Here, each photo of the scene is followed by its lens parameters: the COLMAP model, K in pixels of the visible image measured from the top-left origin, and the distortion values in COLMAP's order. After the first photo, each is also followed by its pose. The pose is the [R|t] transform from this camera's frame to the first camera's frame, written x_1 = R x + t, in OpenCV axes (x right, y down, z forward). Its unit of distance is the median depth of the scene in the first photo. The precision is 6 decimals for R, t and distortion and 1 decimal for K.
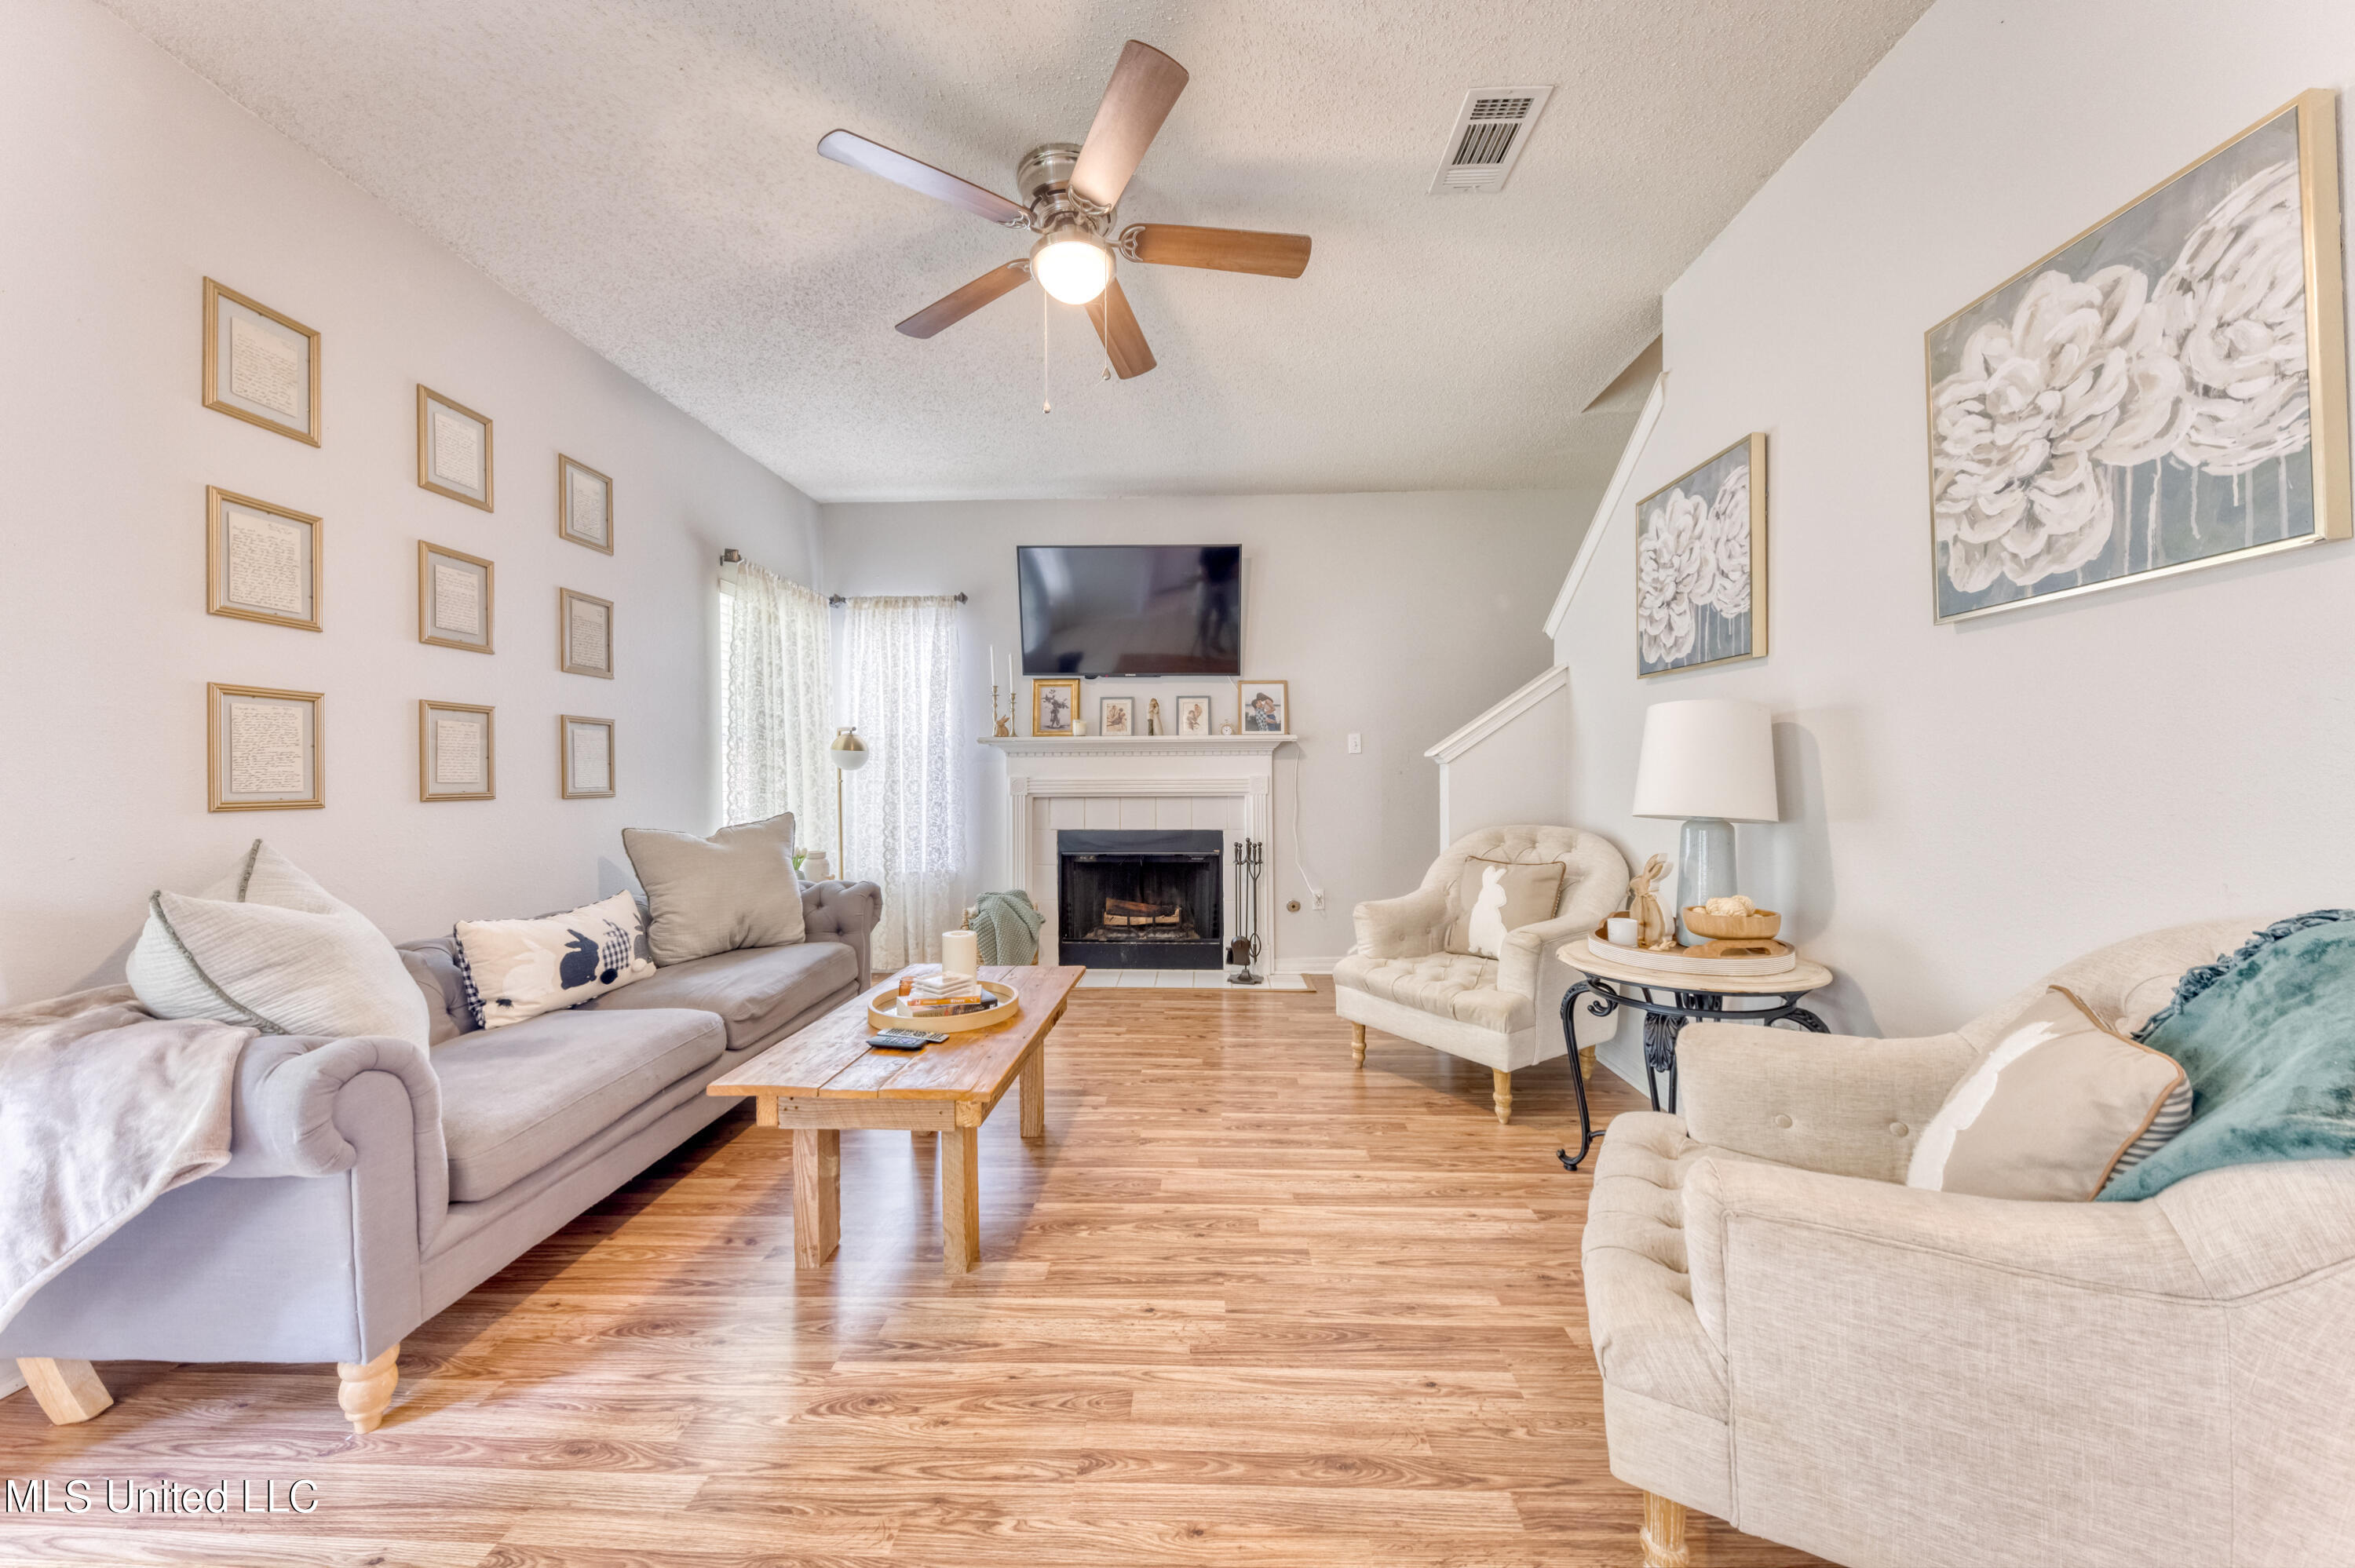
lens RADIAL K [[810.6, 0, 1182.4], [0, 810.6, 776.6], [0, 0, 1]] dist [0.000990, -0.003932]
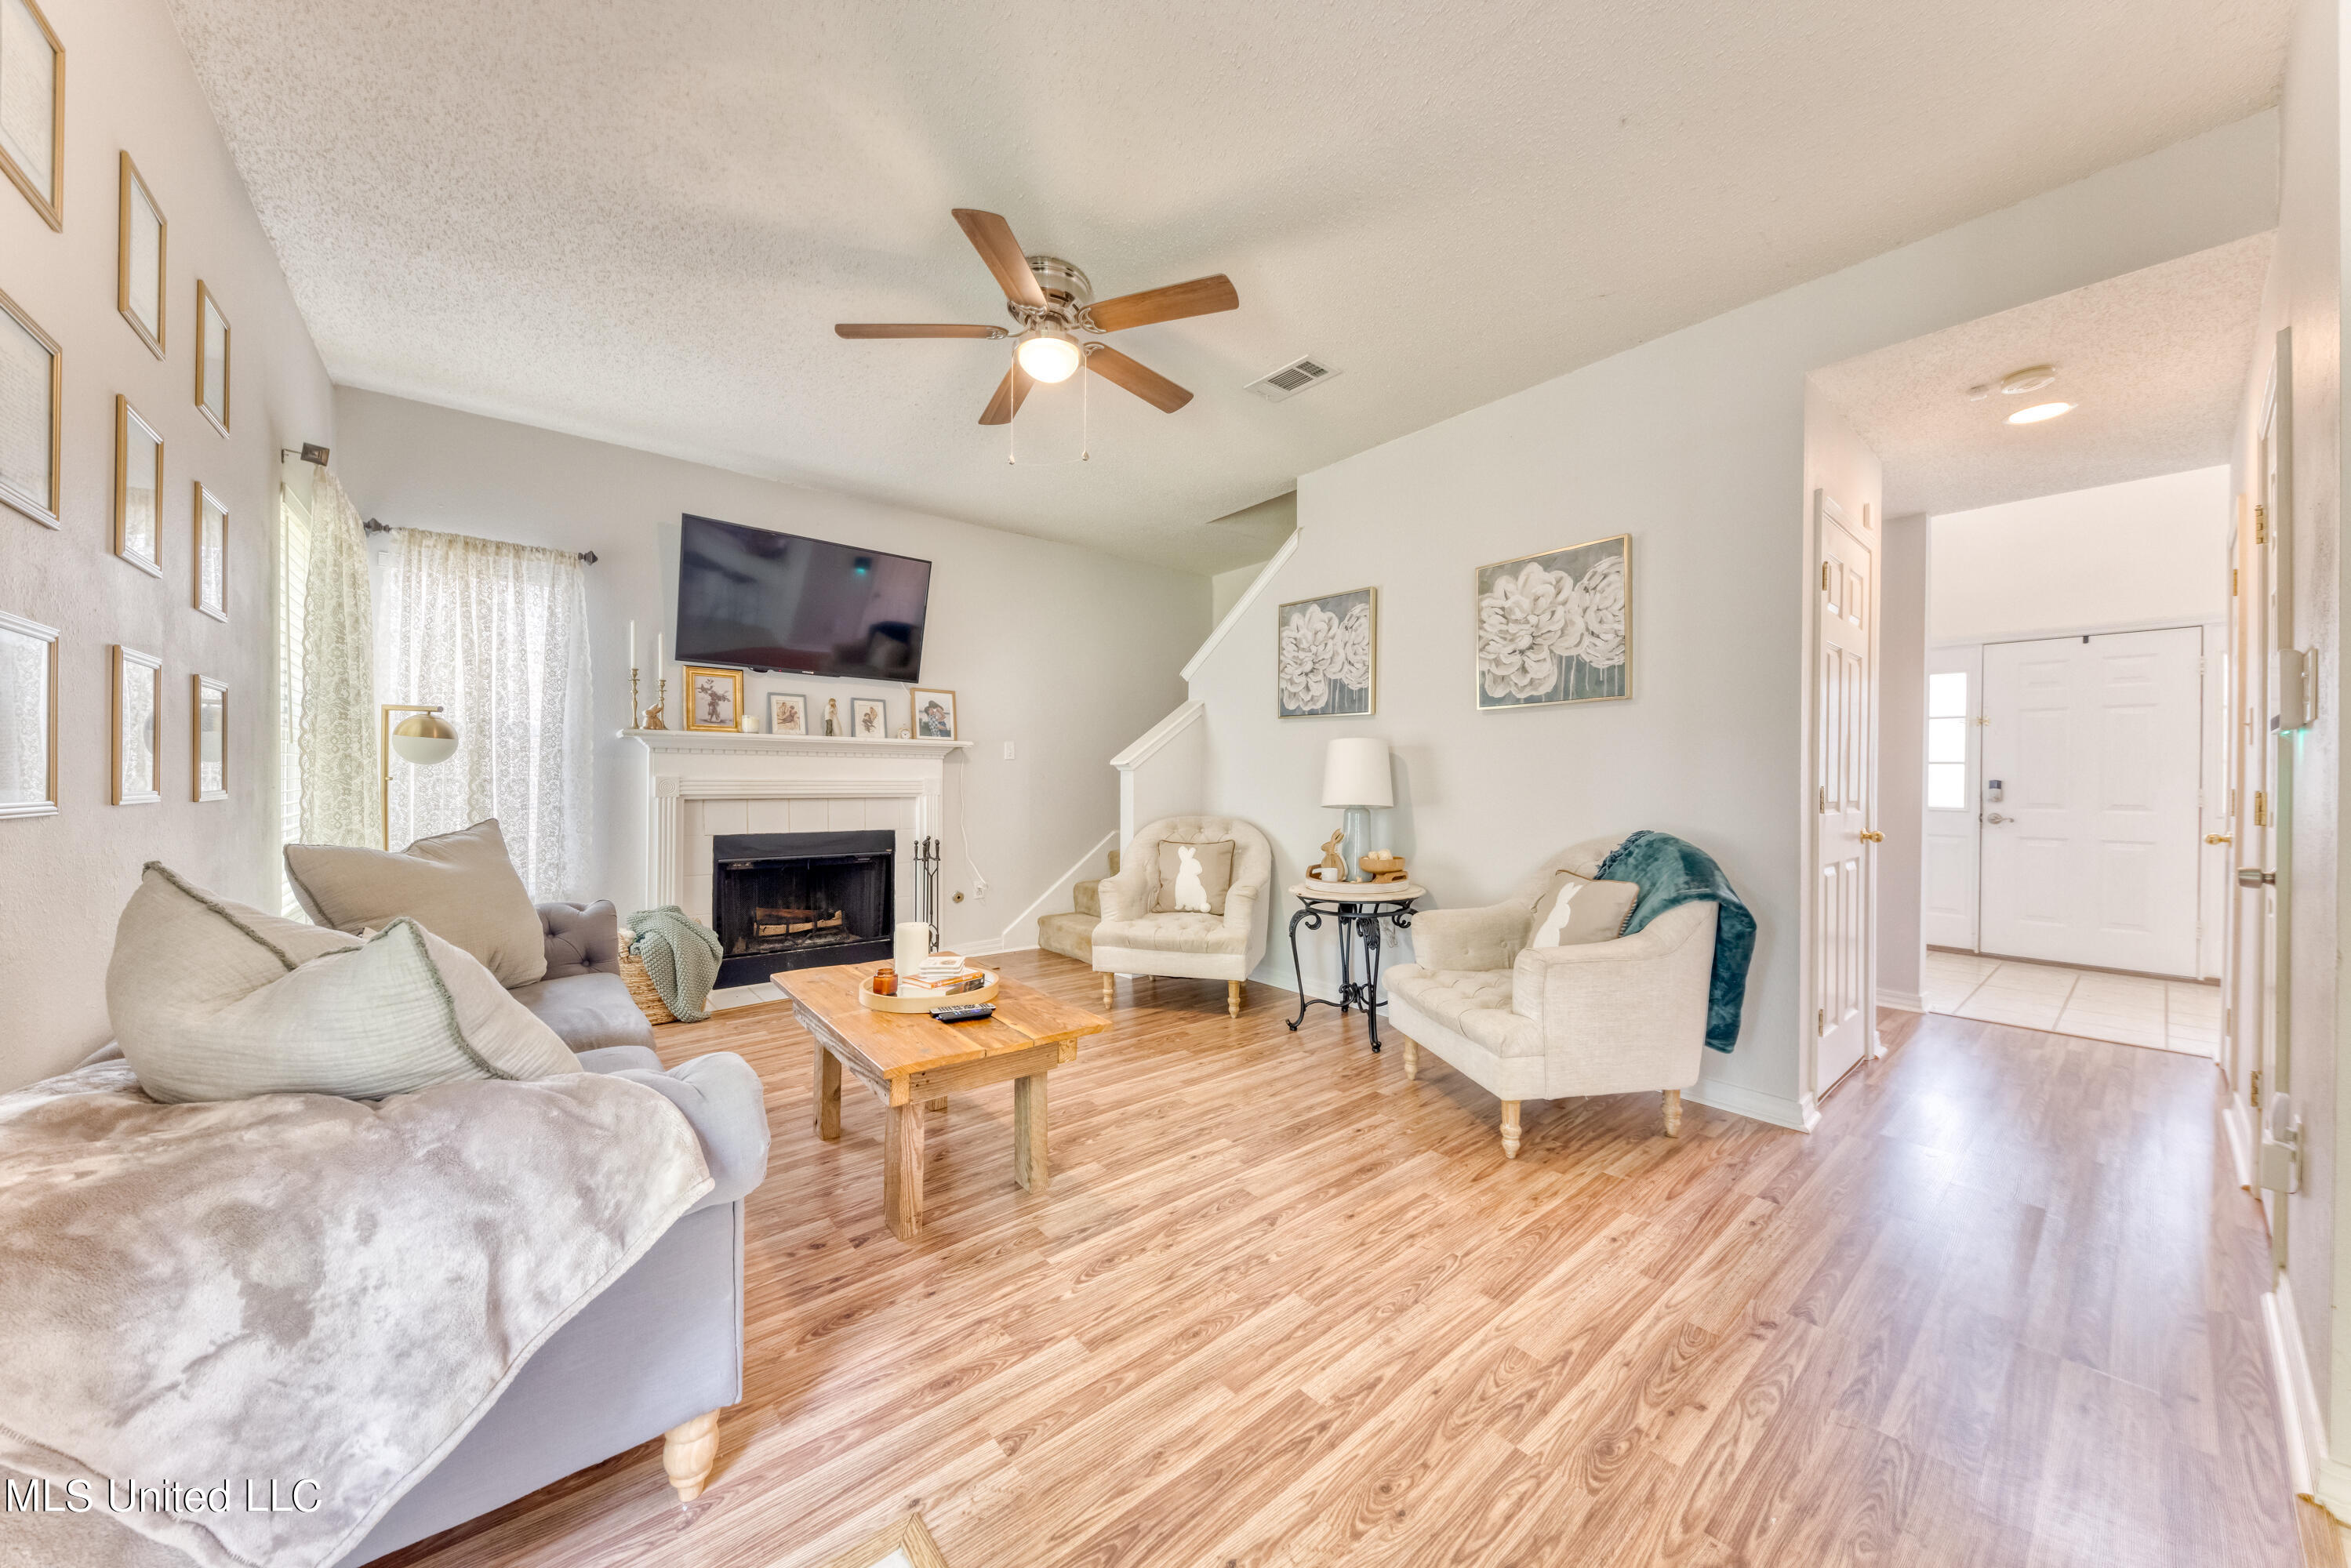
lens RADIAL K [[811.9, 0, 1175.4], [0, 811.9, 774.9], [0, 0, 1]] dist [0.014465, -0.007409]
pose [[0.745583, 0.013832, 0.666270, -0.634400], [-0.009714, 0.999904, -0.009888, 0.004114], [-0.666342, 0.000901, 0.745645, -0.023610]]
